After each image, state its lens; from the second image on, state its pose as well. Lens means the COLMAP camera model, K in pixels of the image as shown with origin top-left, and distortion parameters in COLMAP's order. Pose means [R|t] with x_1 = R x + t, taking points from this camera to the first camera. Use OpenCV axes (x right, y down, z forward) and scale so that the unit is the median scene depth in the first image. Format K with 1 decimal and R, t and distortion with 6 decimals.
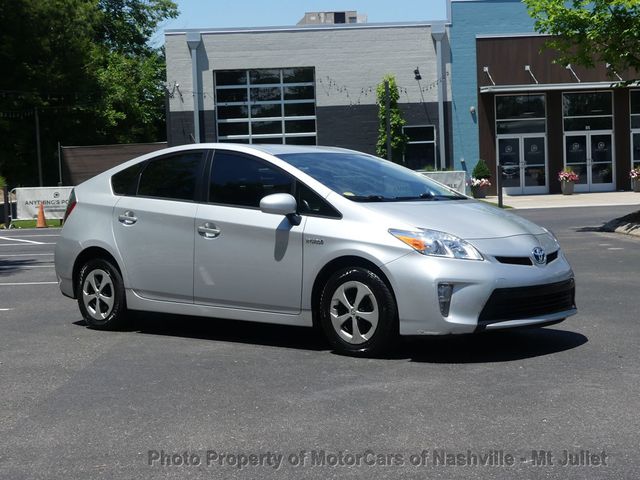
lens RADIAL K [[1119.2, 0, 319.8], [0, 1119.2, 236.0], [0, 0, 1]] dist [0.008058, 0.000000]
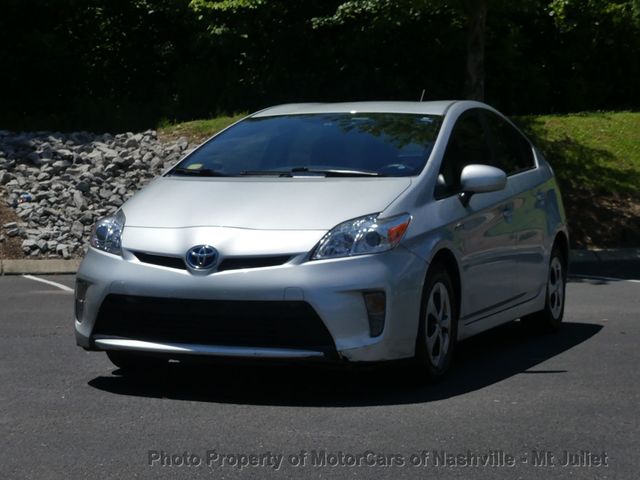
lens RADIAL K [[1483.1, 0, 323.2], [0, 1483.1, 236.5], [0, 0, 1]] dist [-0.020495, 0.000000]
pose [[0.344095, 0.052129, -0.937487, 0.983048], [-0.046906, 0.998165, 0.038287, -0.030825], [0.937763, 0.030799, 0.345909, 0.689587]]
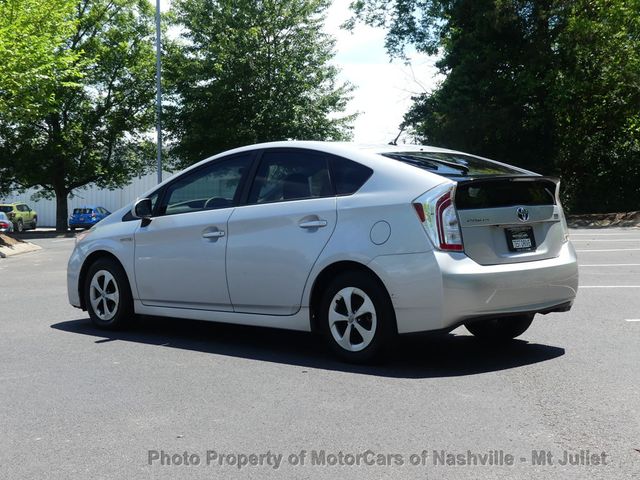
lens RADIAL K [[1053.4, 0, 320.9], [0, 1053.4, 240.5], [0, 0, 1]] dist [-0.033587, 0.000000]
pose [[-0.998559, 0.031896, 0.043163, -0.097892], [0.035551, 0.995597, 0.086738, -0.086676], [-0.040206, 0.088147, -0.995296, 2.112860]]
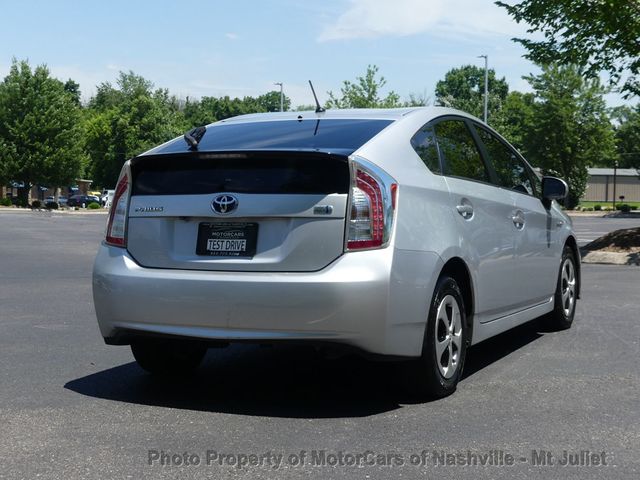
lens RADIAL K [[1119.2, 0, 321.4], [0, 1119.2, 240.3], [0, 0, 1]] dist [0.008058, 0.000000]
pose [[-0.291347, -0.024443, 0.956305, -0.854357], [0.051407, 0.997829, 0.041166, -0.031769], [-0.955235, 0.061155, -0.289458, 1.400751]]
